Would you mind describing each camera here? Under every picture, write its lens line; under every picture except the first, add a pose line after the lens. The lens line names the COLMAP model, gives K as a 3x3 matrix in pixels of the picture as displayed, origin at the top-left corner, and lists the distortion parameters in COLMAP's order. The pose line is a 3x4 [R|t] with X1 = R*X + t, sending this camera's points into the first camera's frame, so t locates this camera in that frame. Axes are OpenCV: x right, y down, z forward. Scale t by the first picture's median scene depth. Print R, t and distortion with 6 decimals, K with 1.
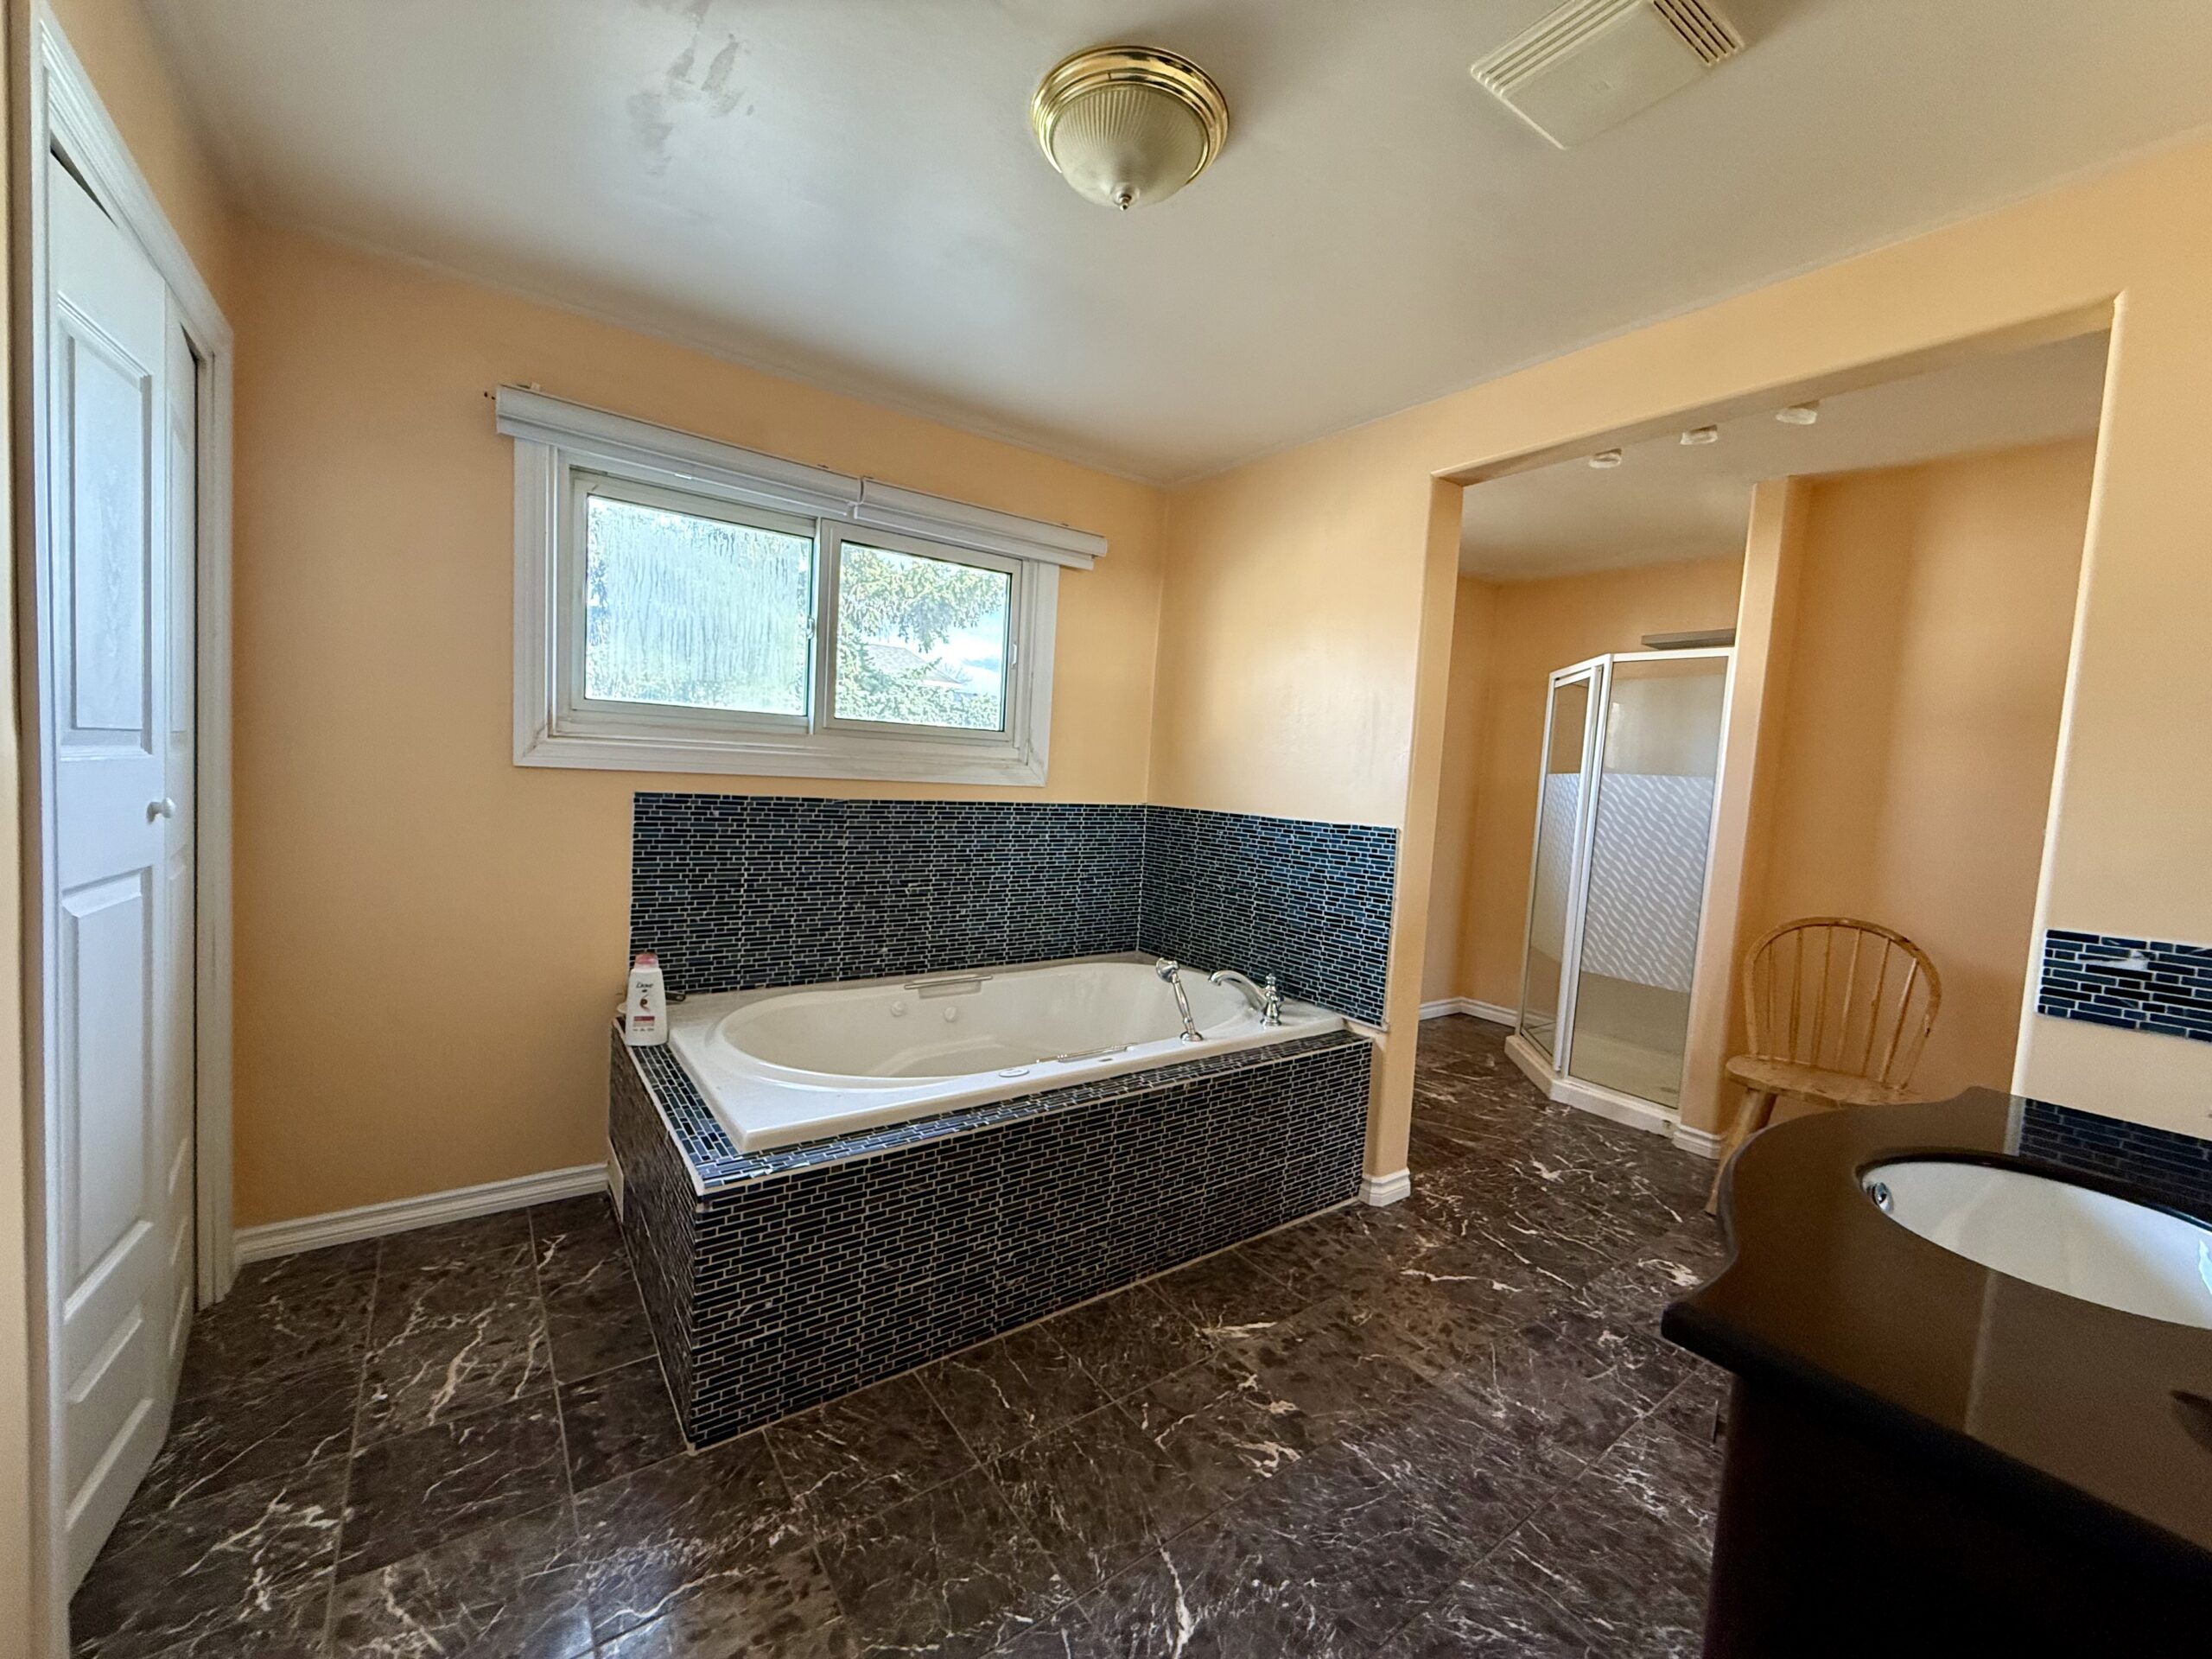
lens RADIAL K [[883.3, 0, 1093.8], [0, 883.3, 827.9], [0, 0, 1]] dist [-0.000870, 0.000940]
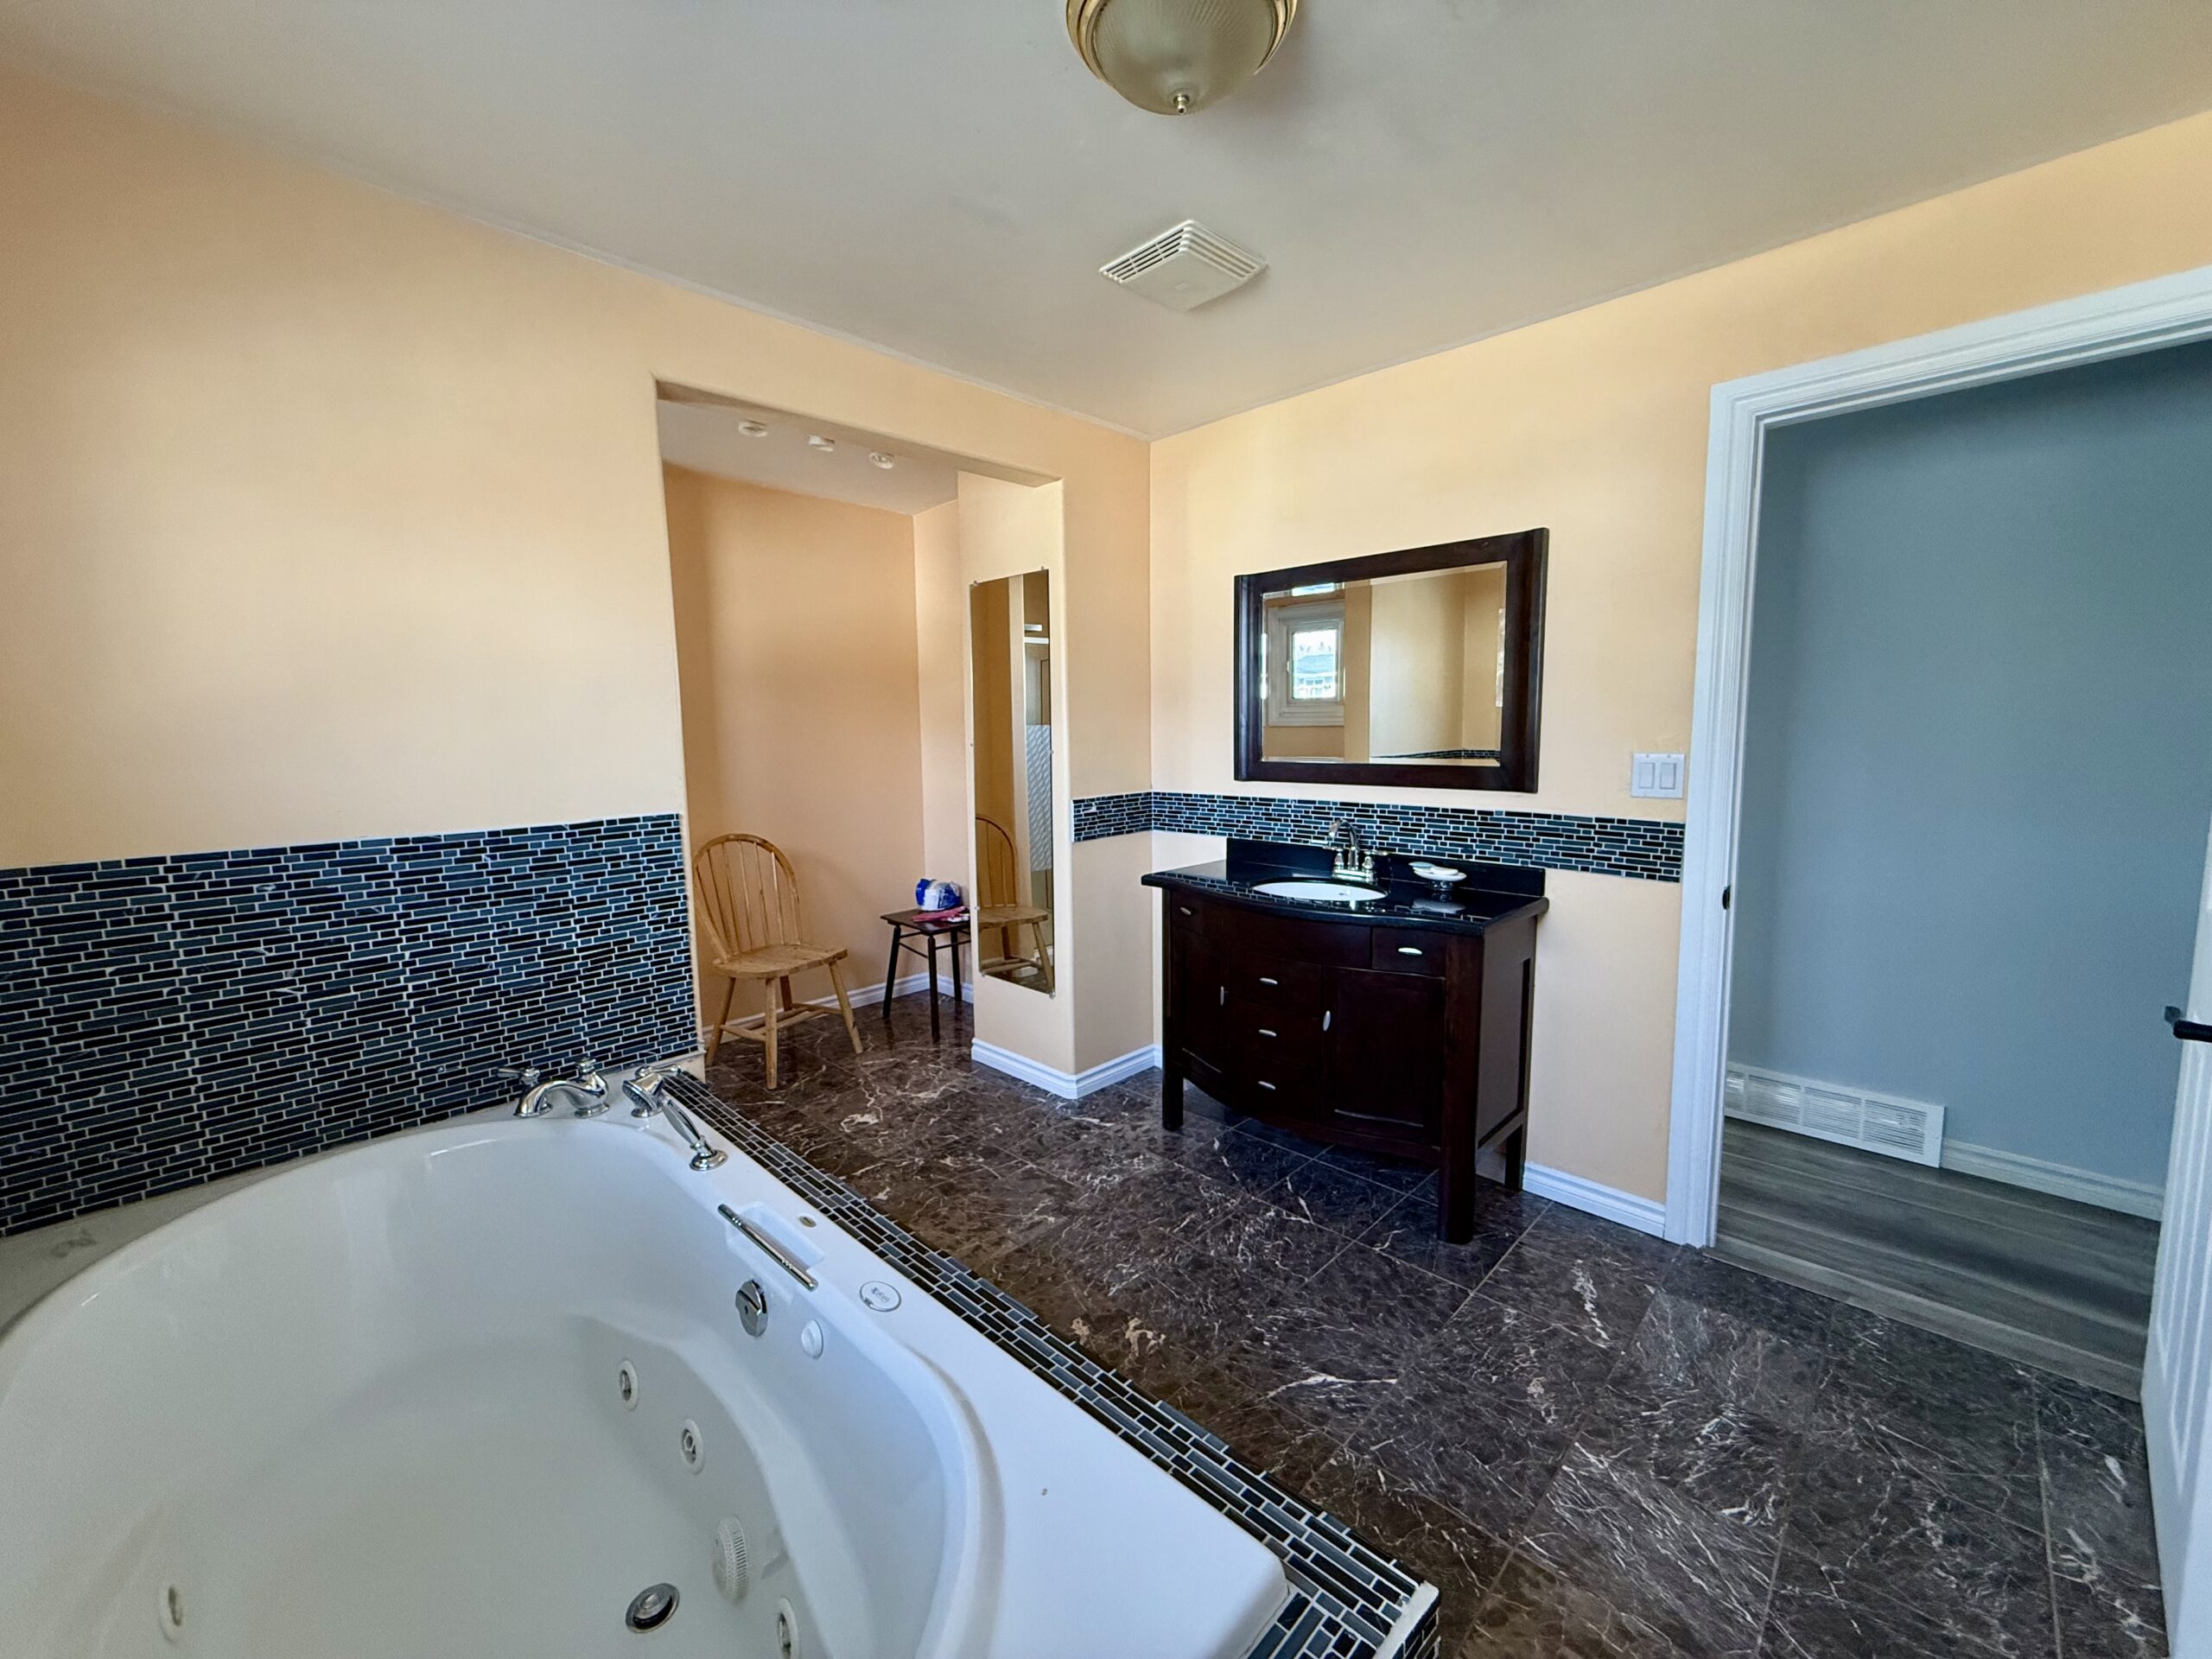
lens RADIAL K [[883.3, 0, 1099.5], [0, 883.3, 831.5], [0, 0, 1]] dist [-0.000870, 0.000940]
pose [[-0.173562, -0.166014, 0.970729, -0.494776], [0.073817, 0.980723, 0.180921, -0.096641], [-0.982053, 0.103057, -0.157962, 0.710092]]
